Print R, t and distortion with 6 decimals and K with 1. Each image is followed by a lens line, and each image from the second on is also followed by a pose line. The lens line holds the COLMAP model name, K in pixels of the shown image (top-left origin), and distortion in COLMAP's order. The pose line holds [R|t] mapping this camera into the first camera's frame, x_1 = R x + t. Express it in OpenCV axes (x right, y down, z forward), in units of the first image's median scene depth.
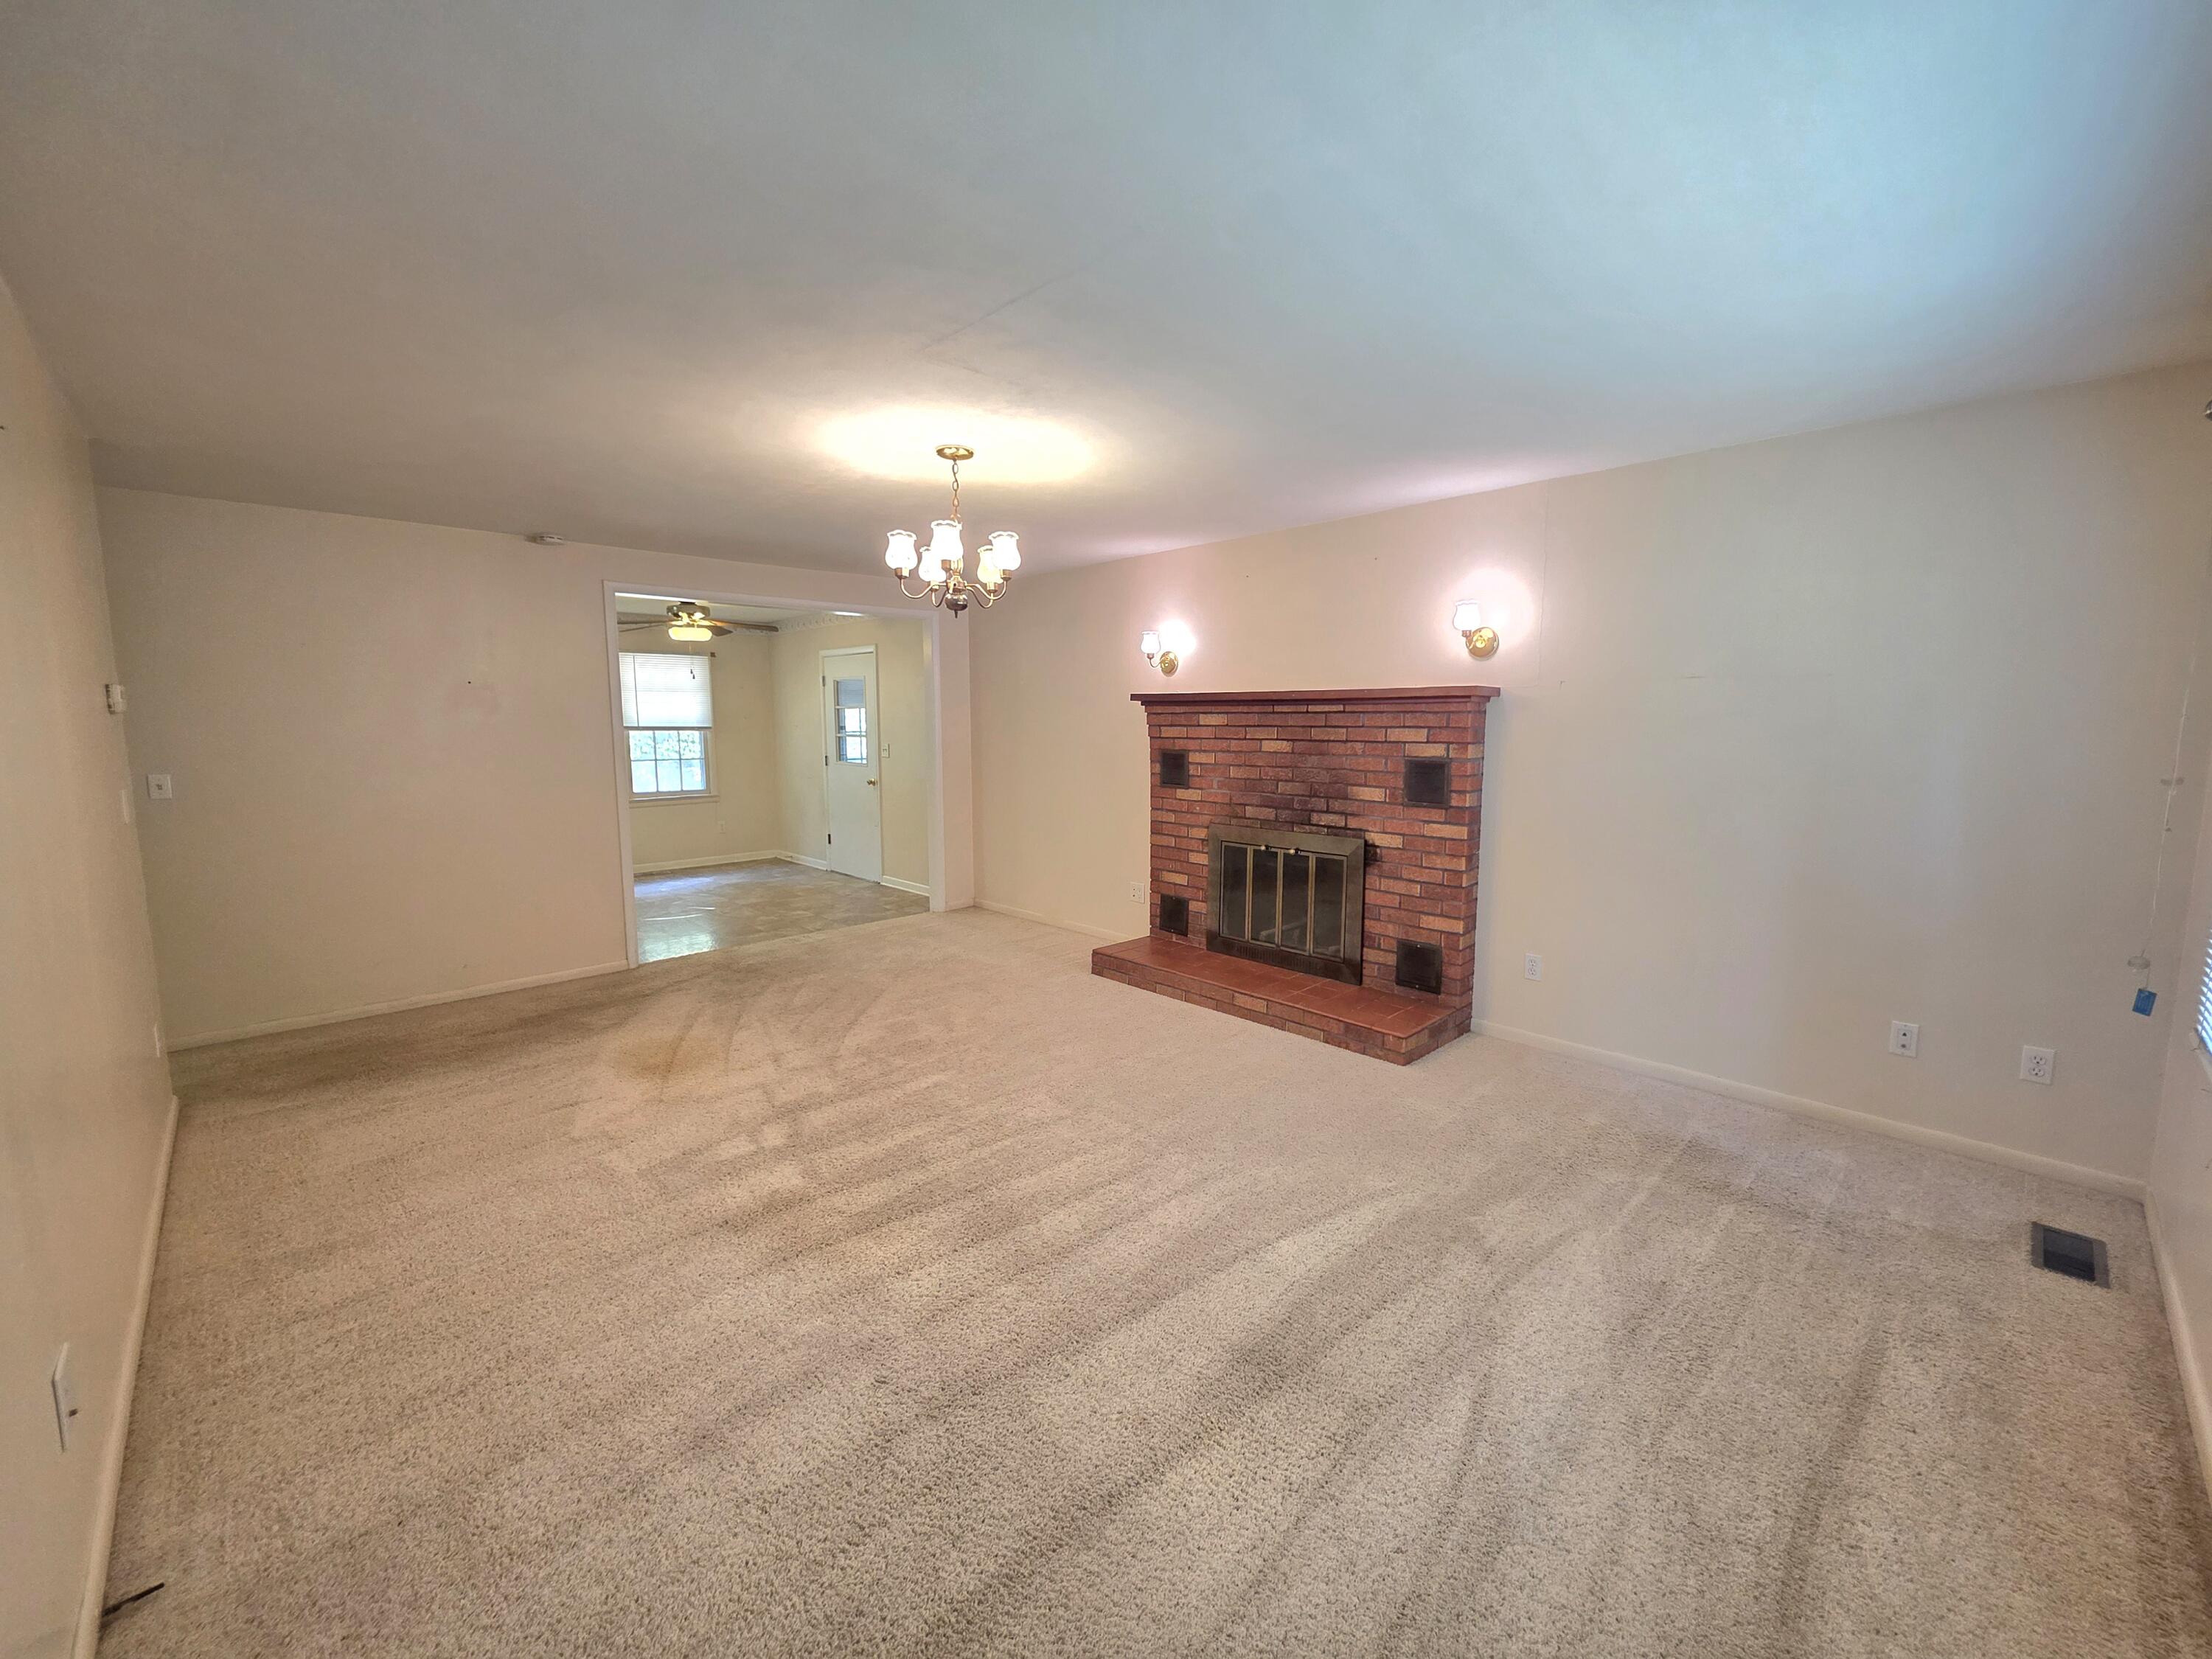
lens RADIAL K [[898.8, 0, 1104.3], [0, 898.8, 829.0], [0, 0, 1]] dist [0.001370, 0.000499]
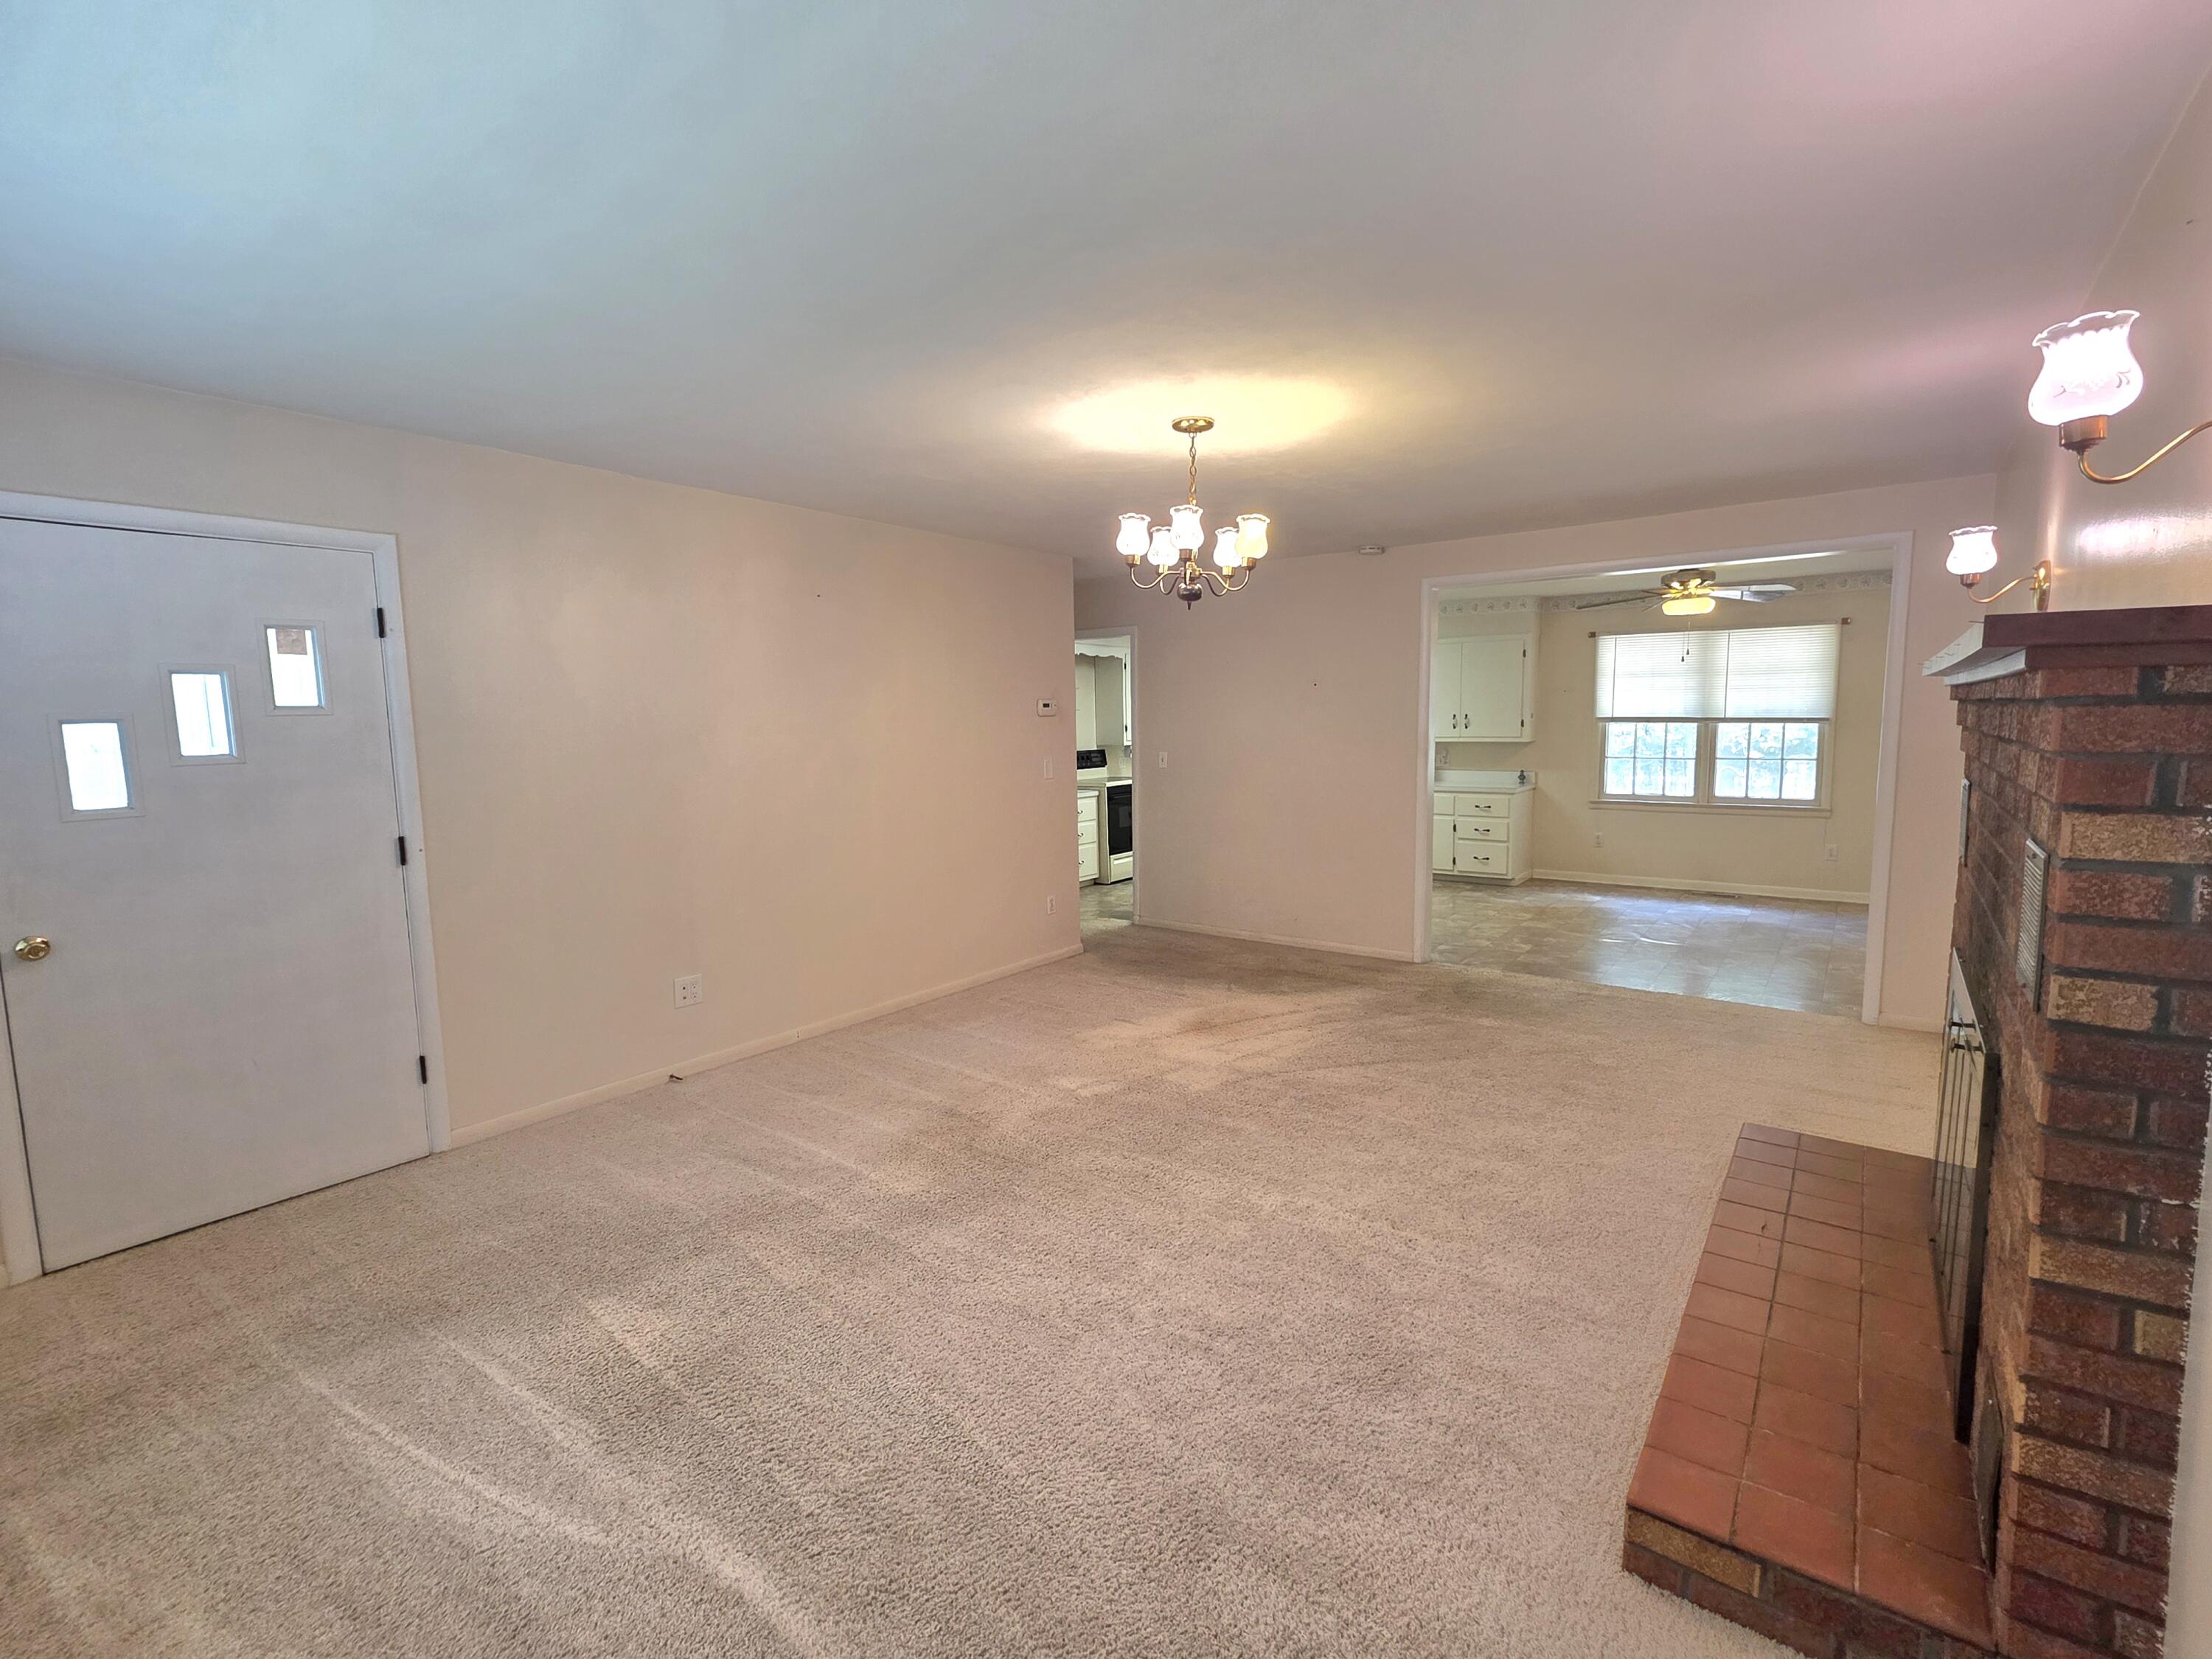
lens RADIAL K [[1004.7, 0, 1109.5], [0, 1004.7, 827.7], [0, 0, 1]] dist [0.000795, -0.000428]
pose [[0.168507, 0.113490, -0.979145, 0.543179], [-0.108992, 0.989404, 0.095922, -0.070215], [0.979656, 0.090556, 0.179092, 0.494819]]
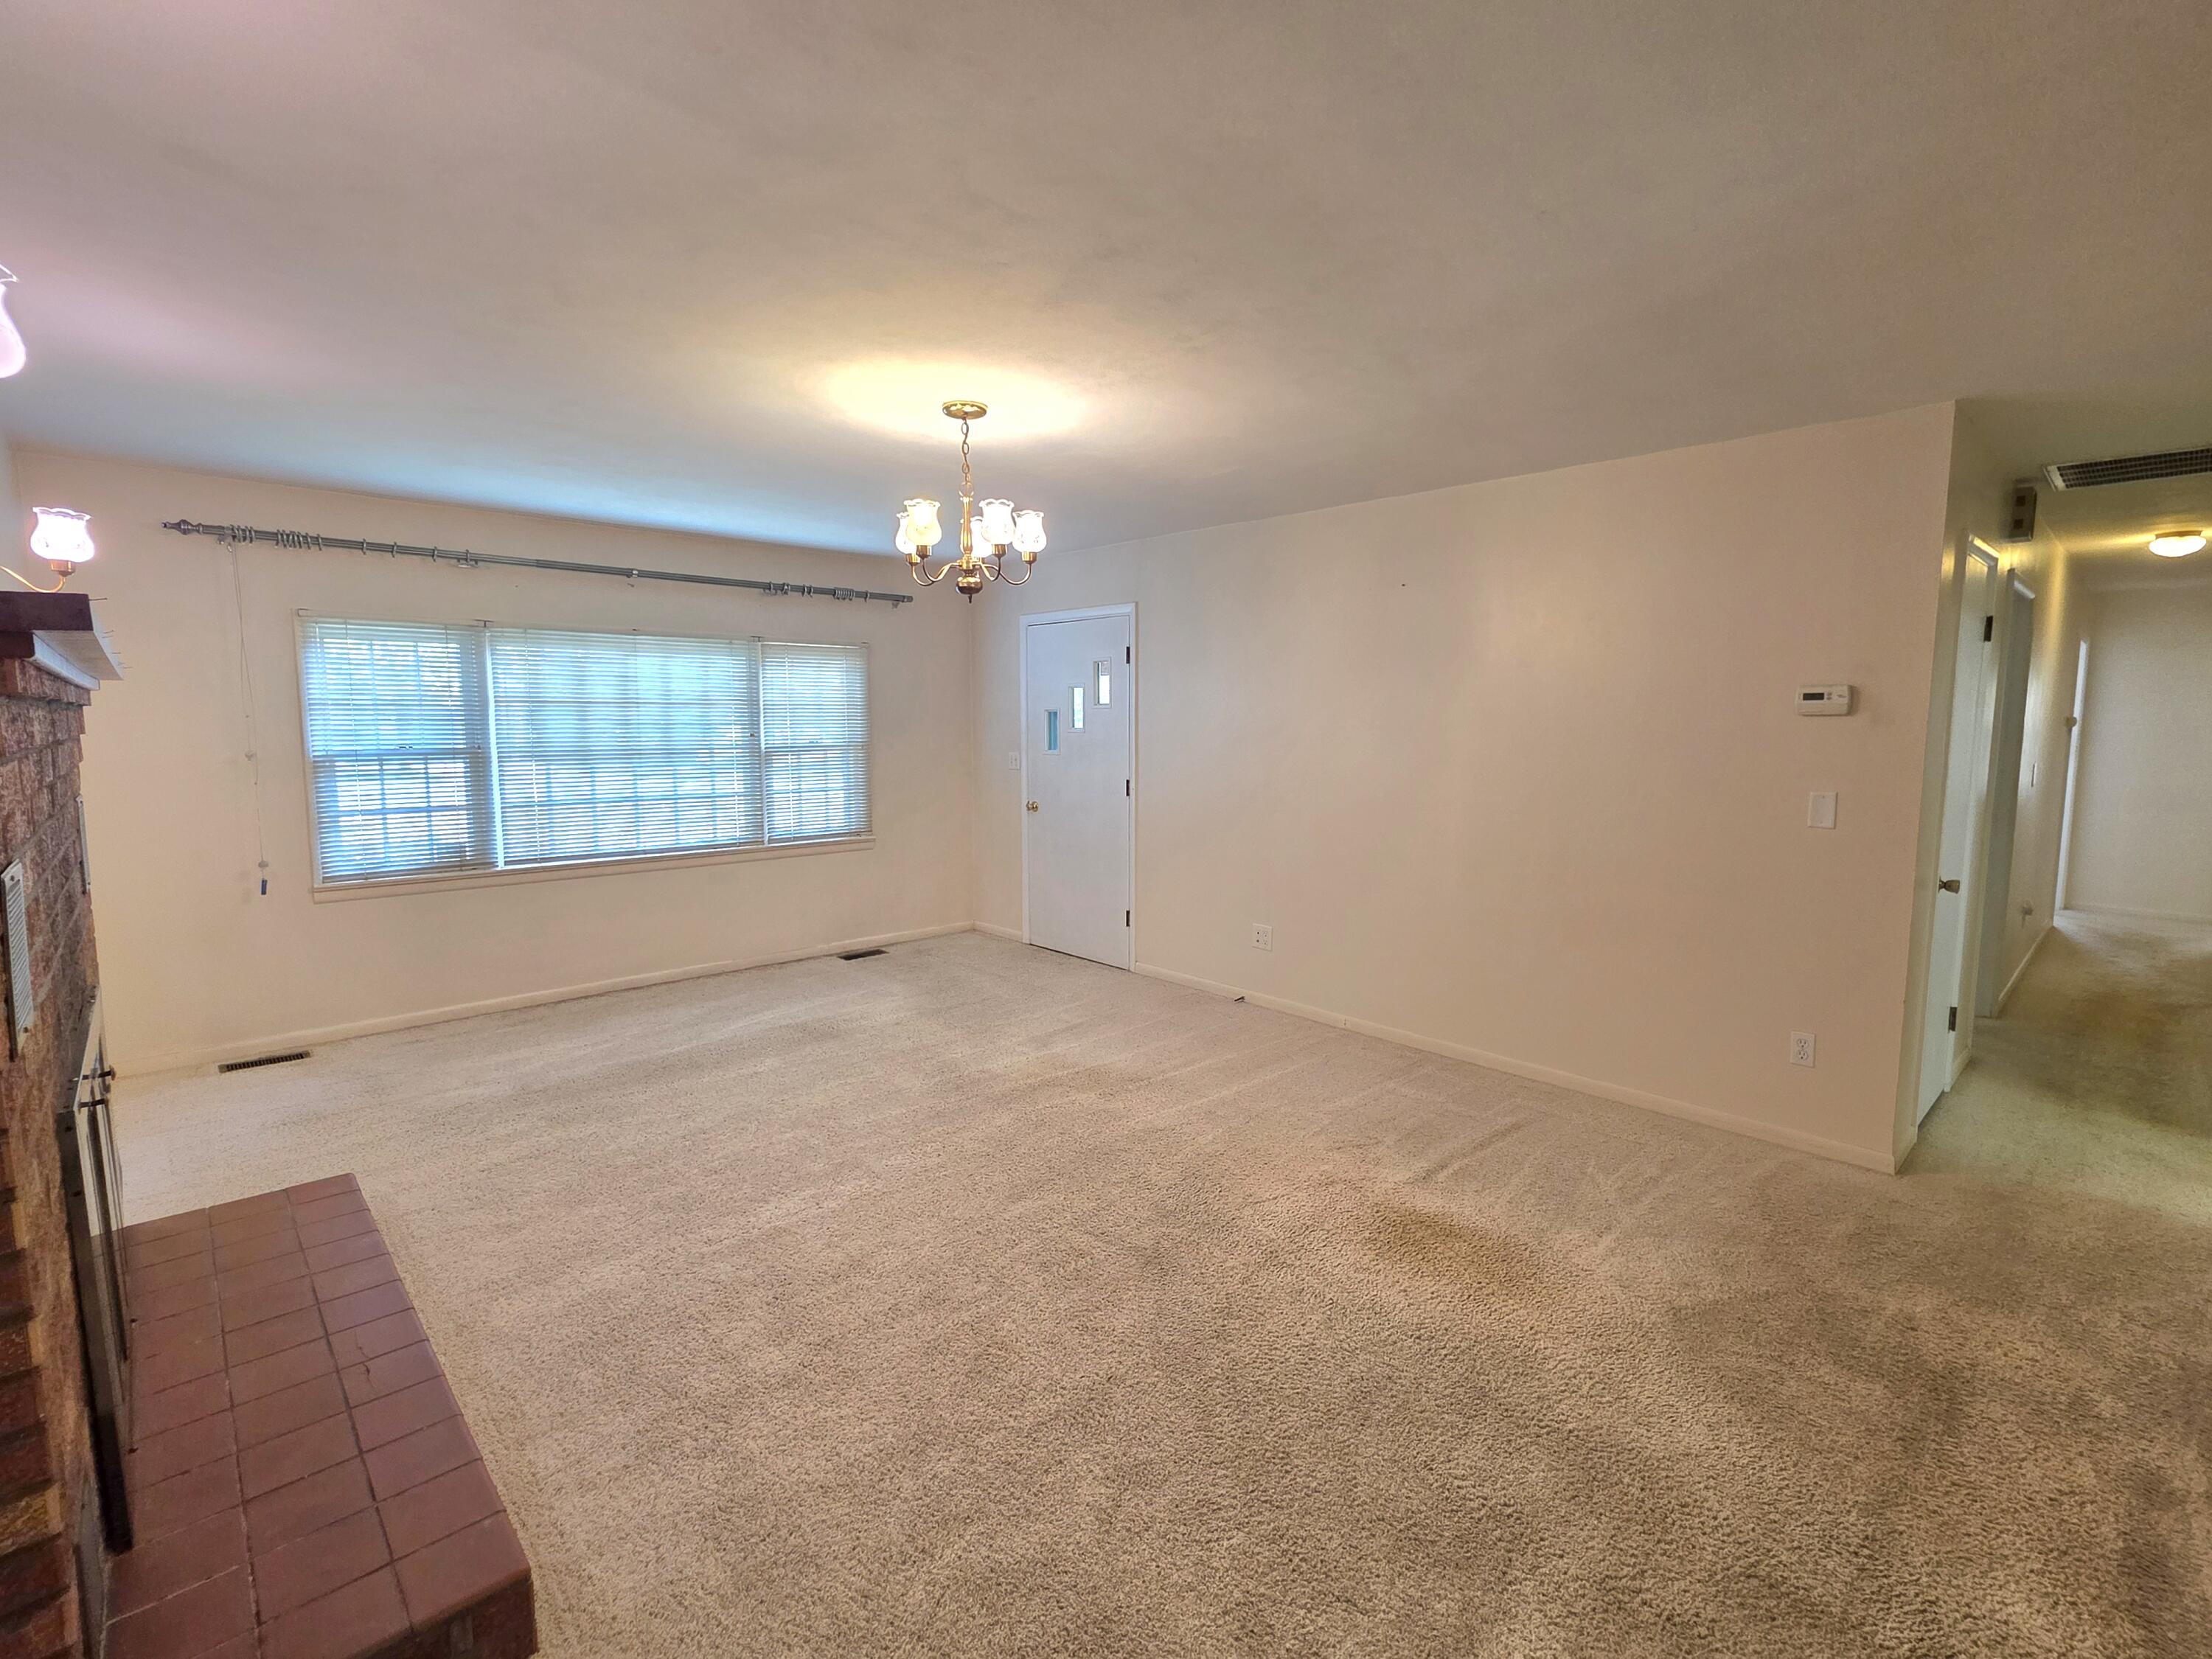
lens RADIAL K [[1004.7, 0, 1121.3], [0, 1004.7, 831.9], [0, 0, 1]] dist [0.000795, -0.000428]
pose [[-0.999969, 0.007794, -0.000799, -0.210850], [0.007383, 0.971549, 0.236724, -0.164347], [0.002621, 0.236711, -0.971577, 1.305355]]
